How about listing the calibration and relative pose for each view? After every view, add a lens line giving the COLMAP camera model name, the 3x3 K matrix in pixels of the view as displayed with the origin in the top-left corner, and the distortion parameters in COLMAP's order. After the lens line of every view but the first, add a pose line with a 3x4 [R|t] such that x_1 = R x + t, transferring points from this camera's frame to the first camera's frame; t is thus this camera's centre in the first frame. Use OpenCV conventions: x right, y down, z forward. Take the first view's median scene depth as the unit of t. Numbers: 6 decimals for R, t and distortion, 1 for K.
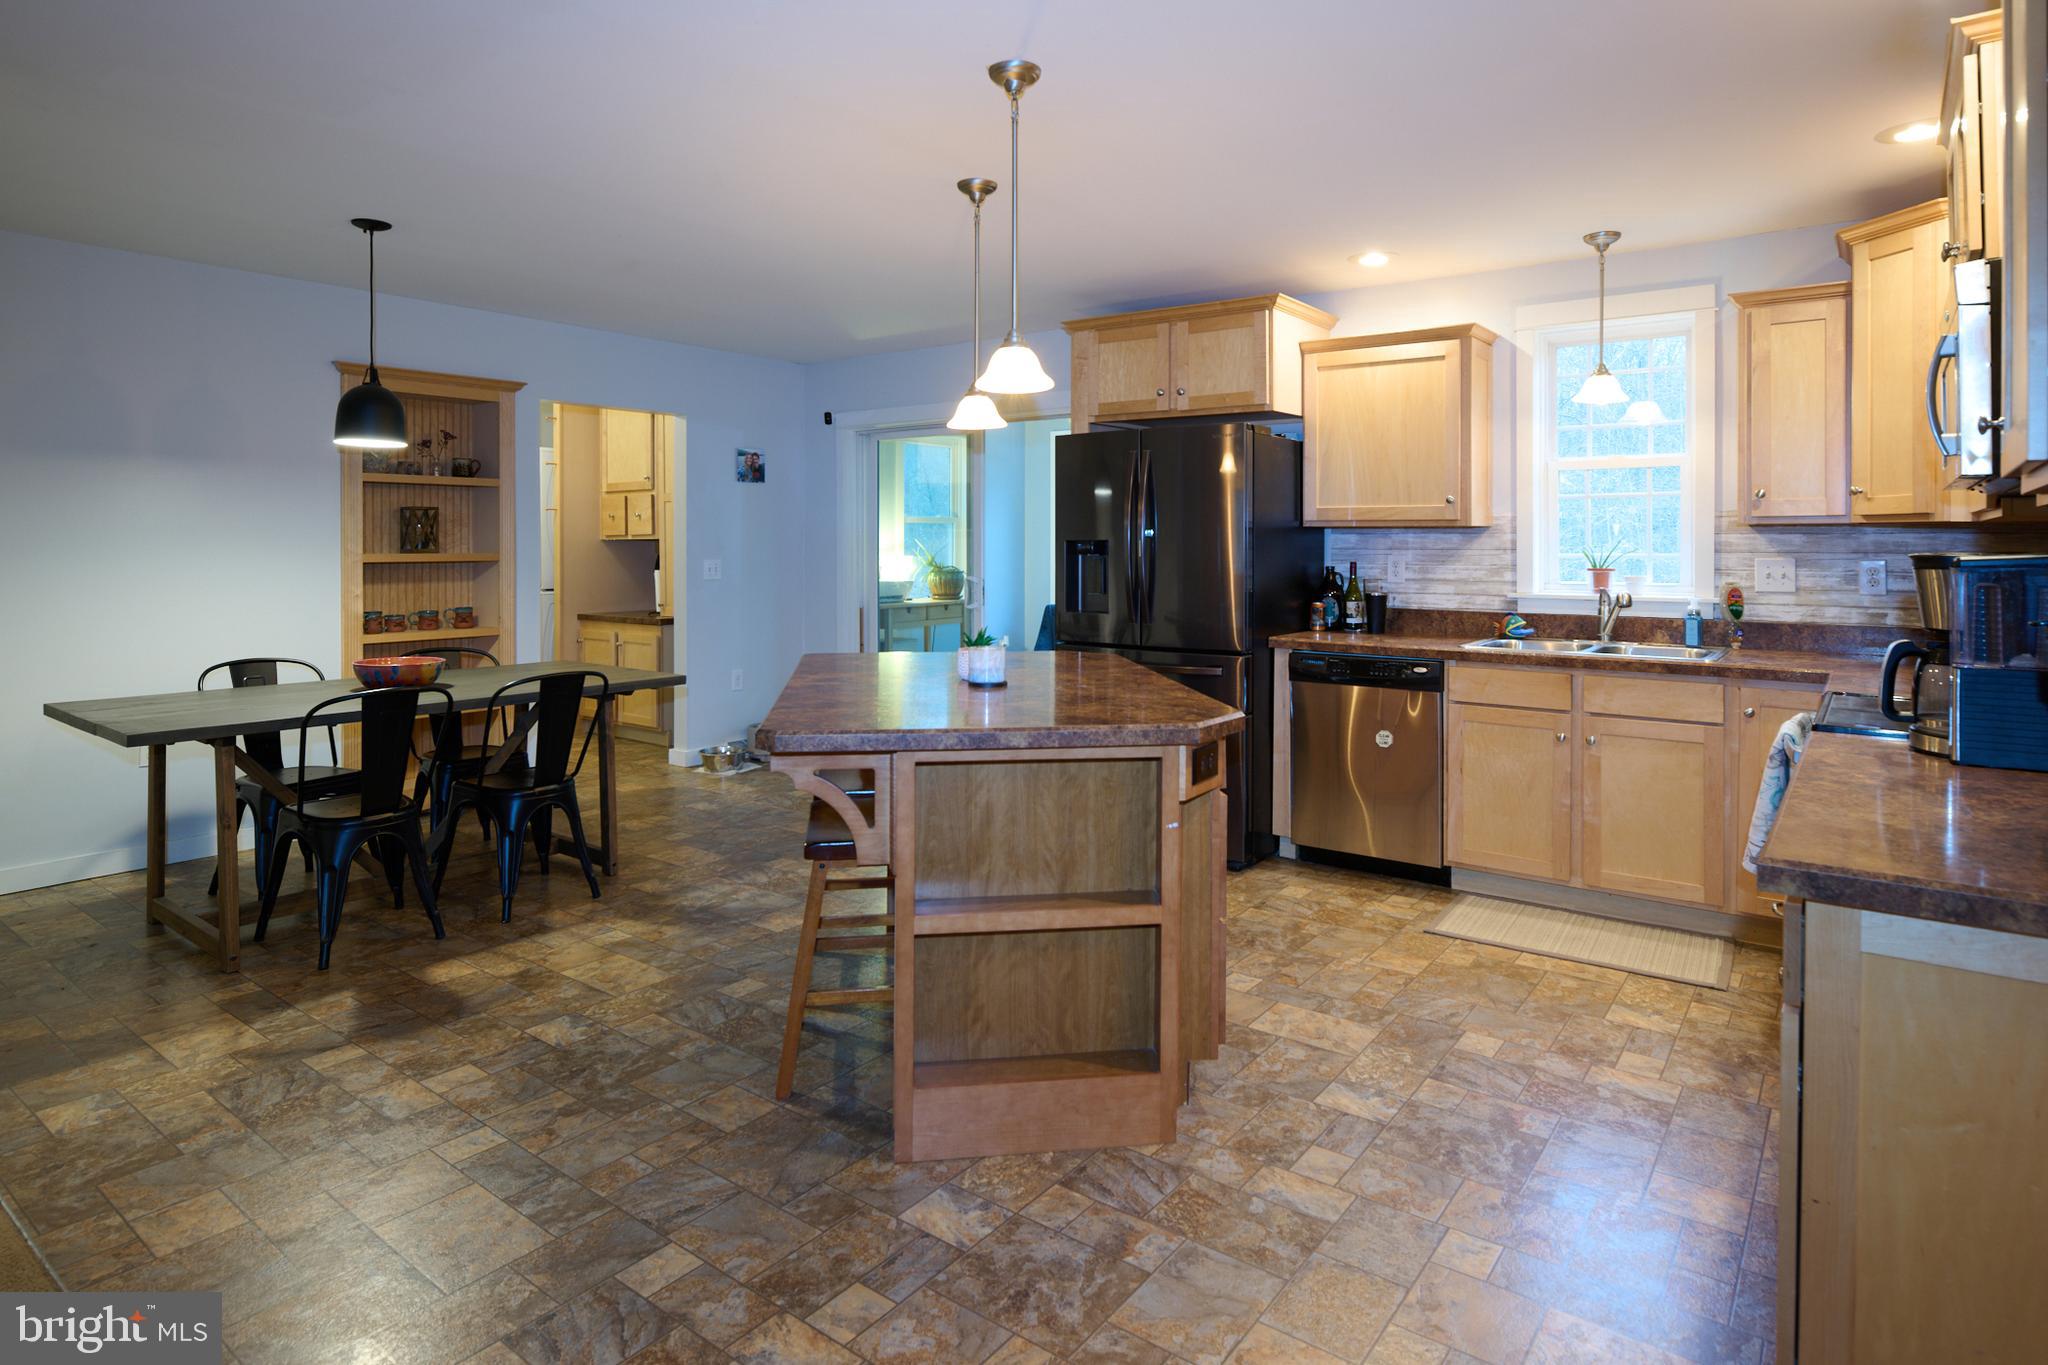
lens RADIAL K [[1122.1, 0, 1039.4], [0, 1122.1, 554.9], [0, 0, 1]] dist [-0.001277, -0.006703]
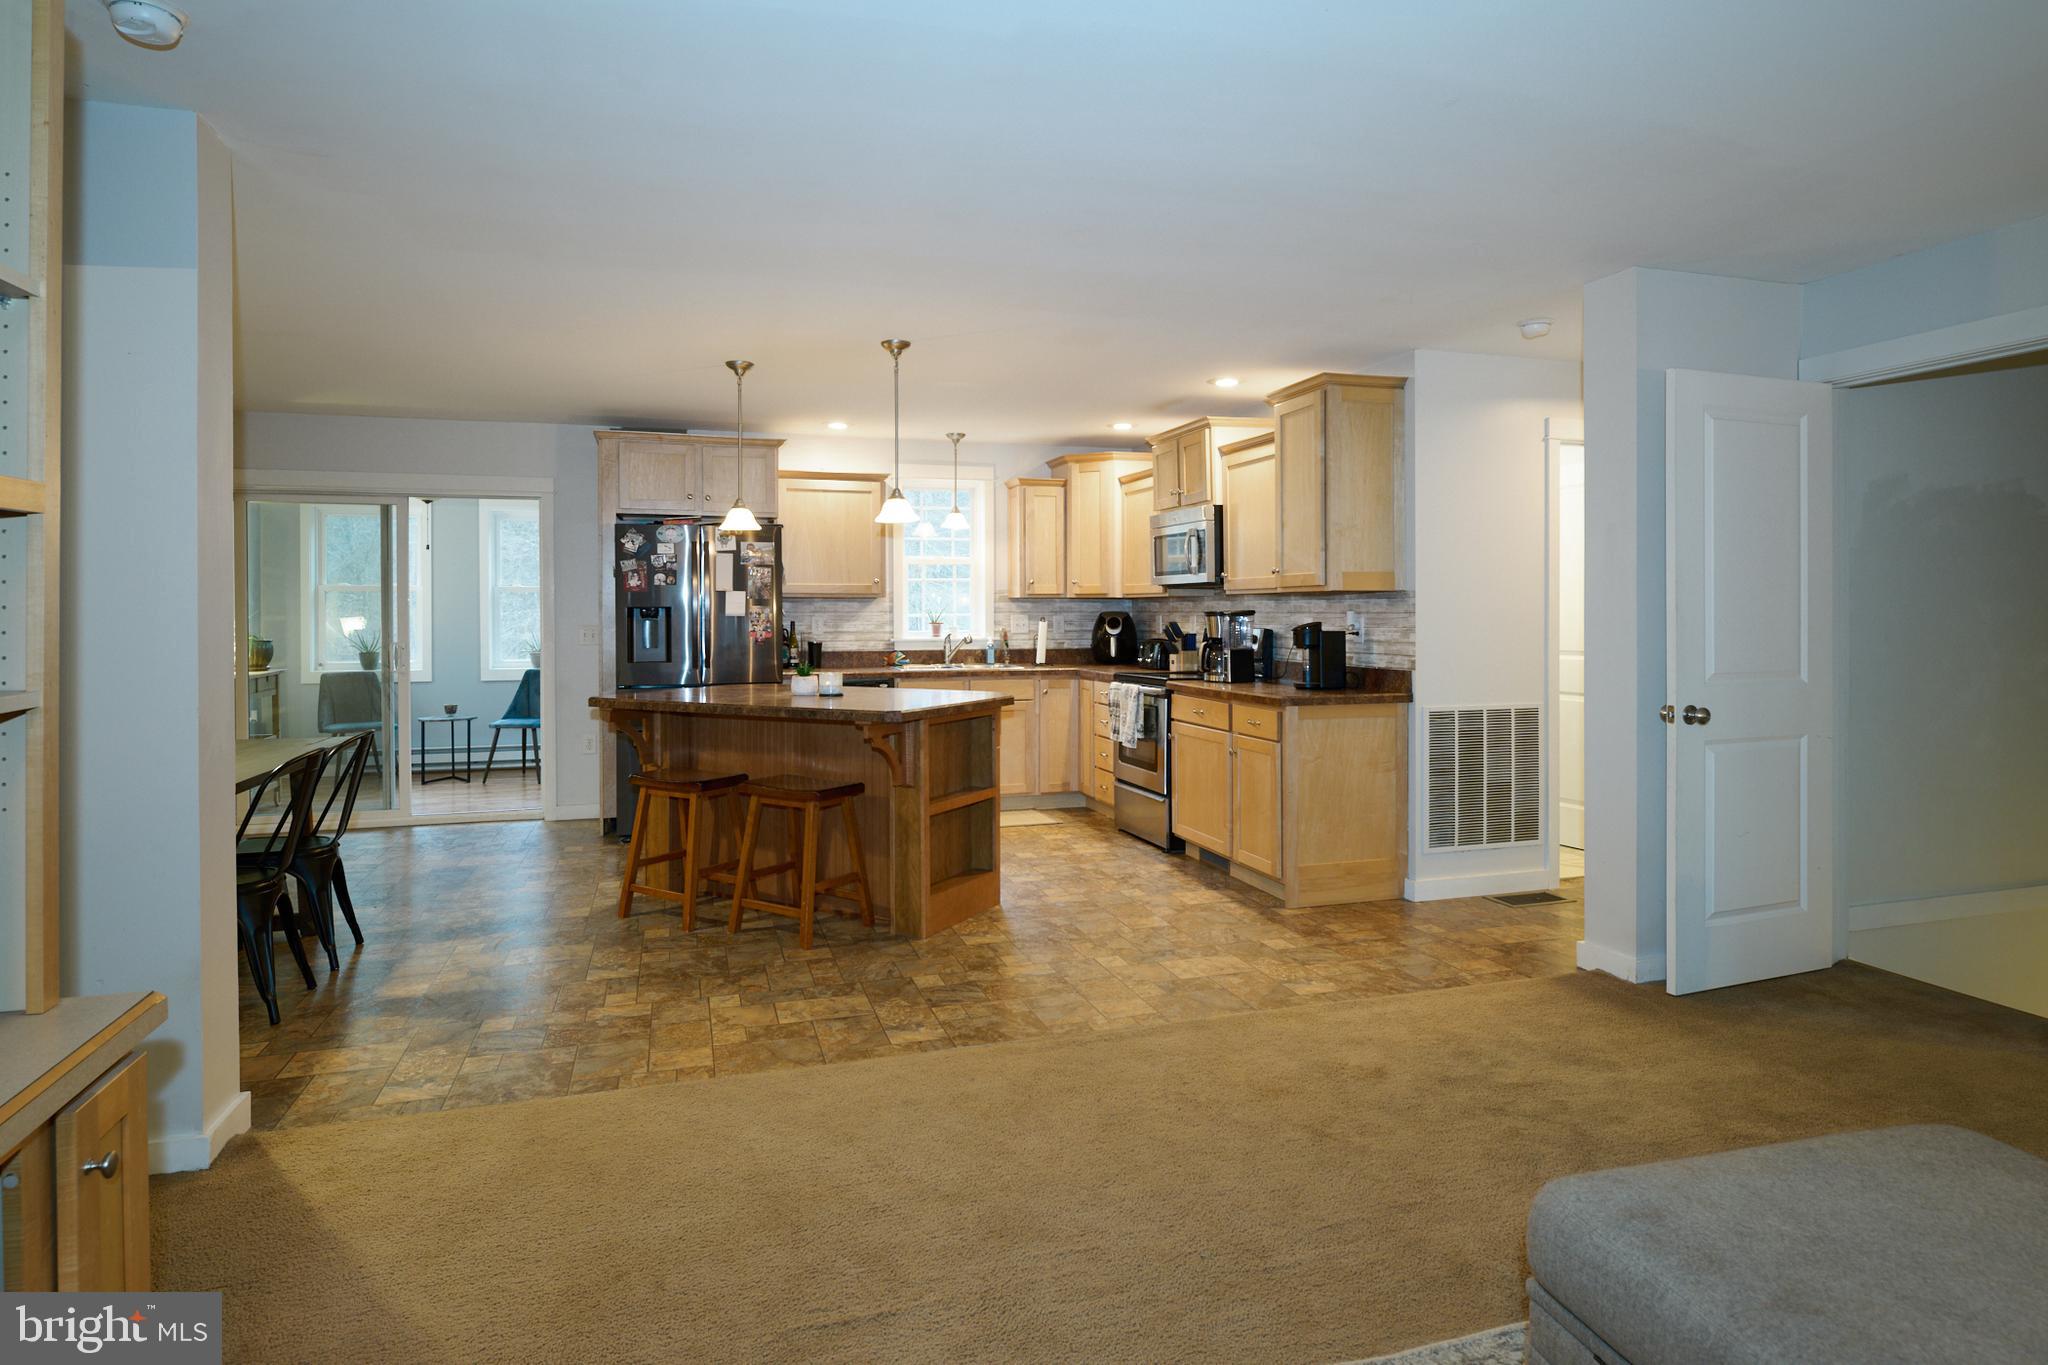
lens RADIAL K [[1122.1, 0, 1048.3], [0, 1122.1, 589.4], [0, 0, 1]] dist [-0.001277, -0.006703]
pose [[0.576219, 0.014493, 0.817167, -0.784351], [0.013127, 0.999550, -0.026984, 0.009422], [-0.817190, 0.026275, 0.575769, -0.126698]]
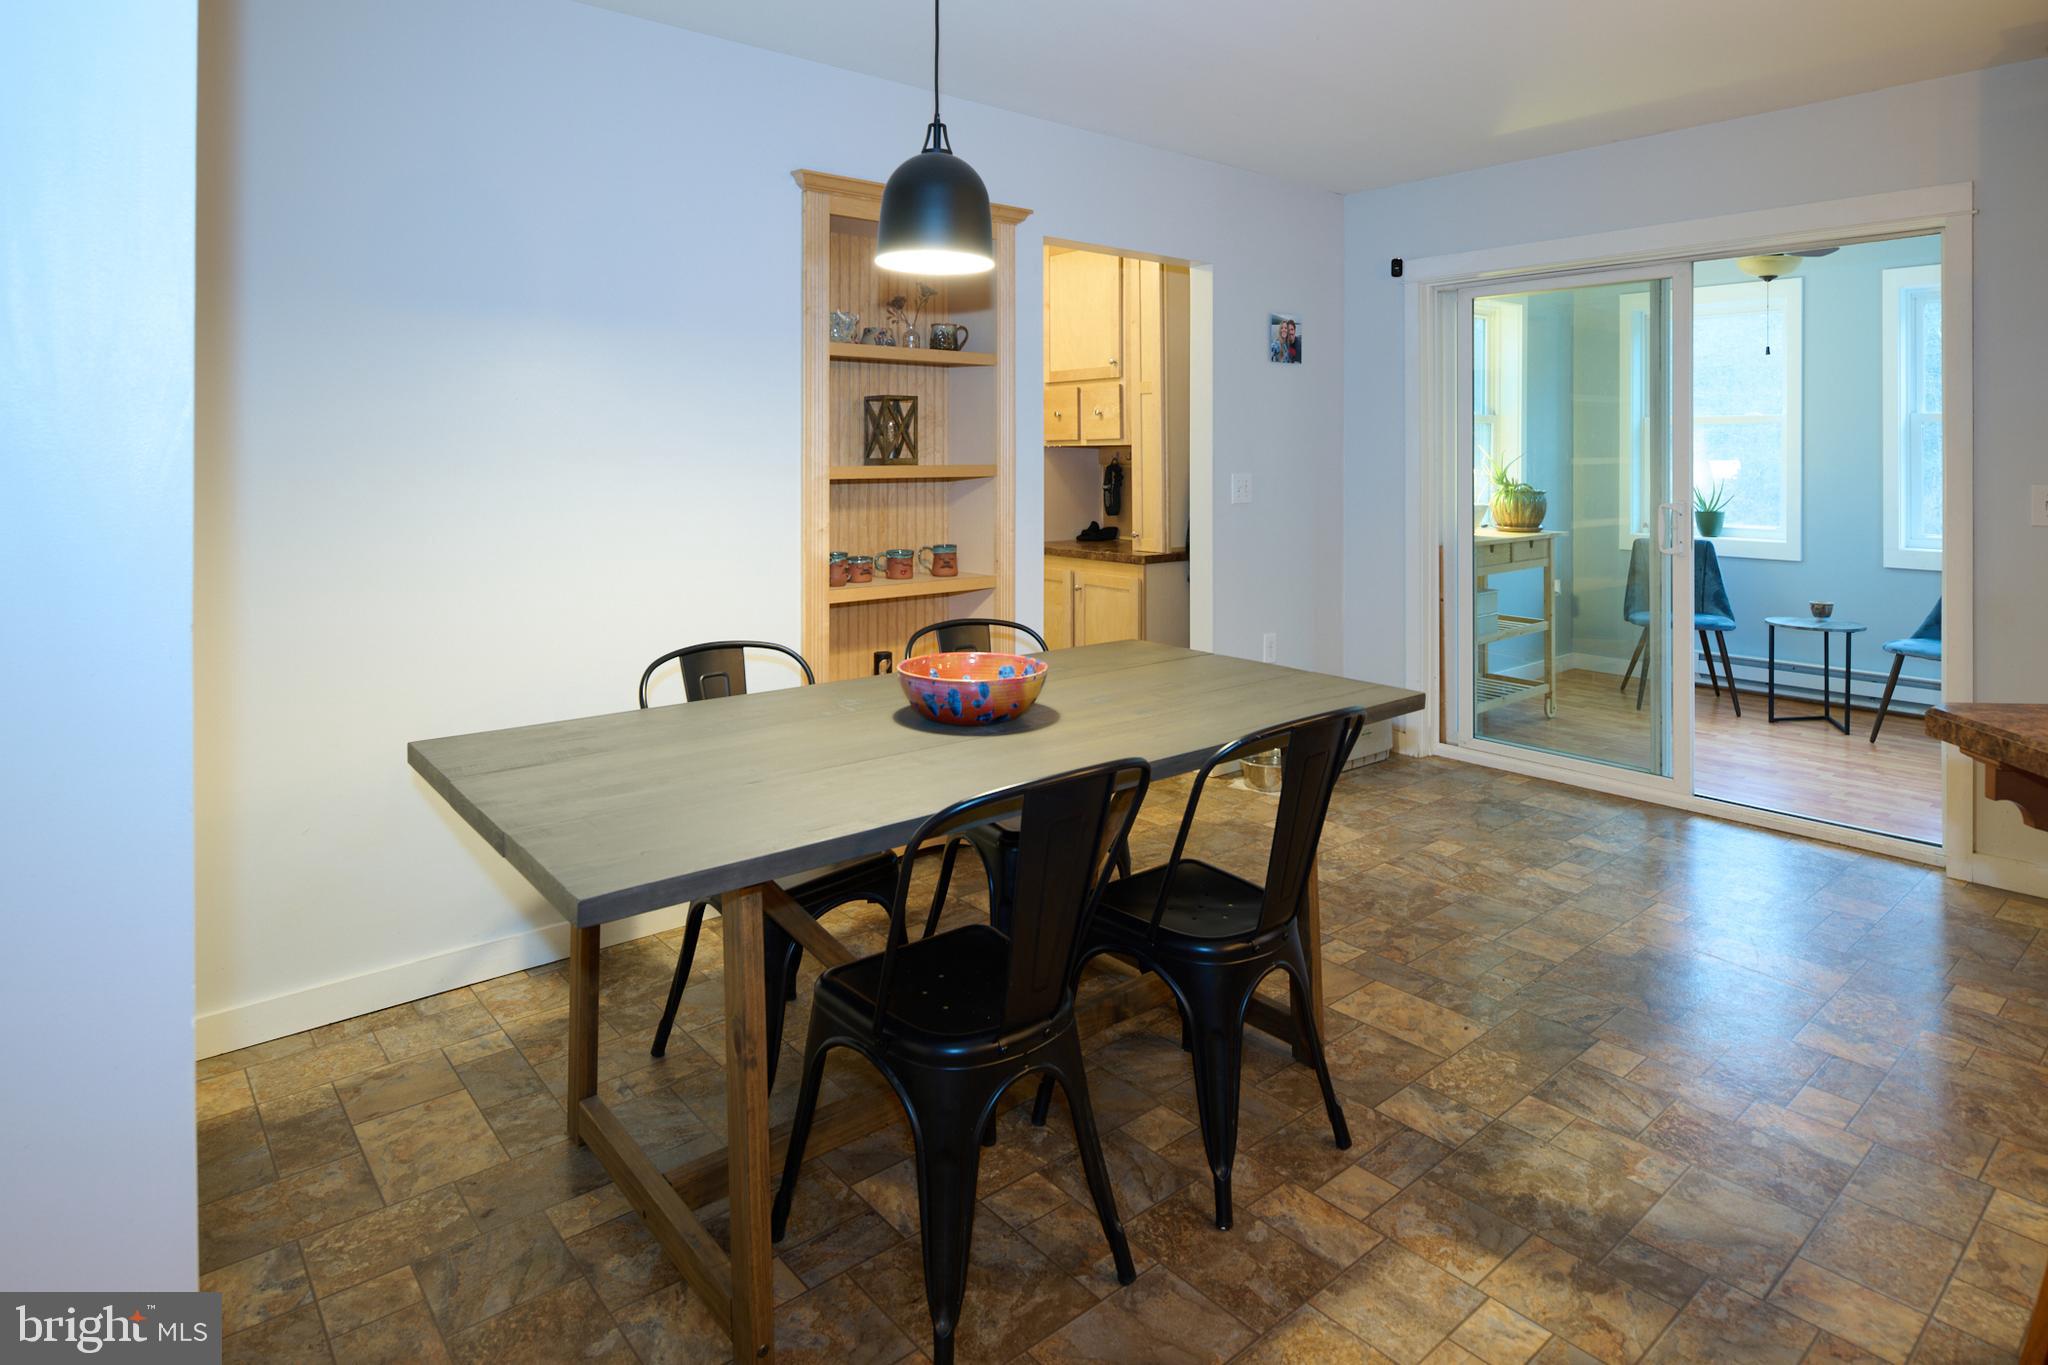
lens RADIAL K [[1122.1, 0, 1027.2], [0, 1122.1, 484.2], [0, 0, 1]] dist [-0.001277, -0.006703]
pose [[0.972915, 0.012809, -0.230809, -0.369455], [-0.008151, 0.999744, 0.021122, -0.005336], [0.231021, -0.018669, 0.972770, 0.423844]]
